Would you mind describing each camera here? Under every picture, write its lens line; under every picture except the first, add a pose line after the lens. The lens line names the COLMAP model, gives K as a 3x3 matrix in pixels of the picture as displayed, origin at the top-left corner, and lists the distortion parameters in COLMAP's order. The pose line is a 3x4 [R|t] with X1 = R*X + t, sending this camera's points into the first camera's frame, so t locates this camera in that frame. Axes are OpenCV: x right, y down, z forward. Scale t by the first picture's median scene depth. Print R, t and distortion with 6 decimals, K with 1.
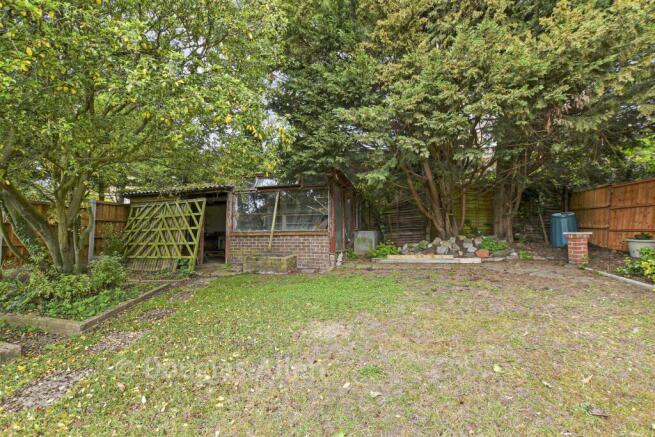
lens RADIAL K [[288.7, 0, 328.2], [0, 288.7, 218.7], [0, 0, 1]] dist [0.001164, 0.000033]
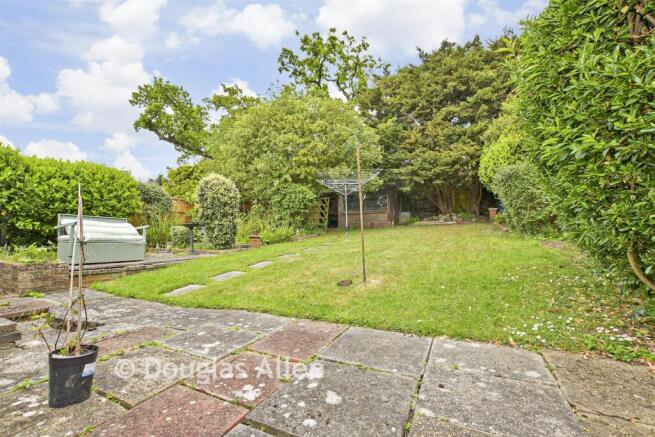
lens RADIAL K [[288.7, 0, 326.6], [0, 288.7, 220.2], [0, 0, 1]] dist [0.001164, 0.000033]
pose [[0.986881, -0.009145, -0.161191, -0.096041], [0.013111, 0.999637, 0.023554, 0.052500], [0.160917, -0.025359, 0.986642, -1.199676]]
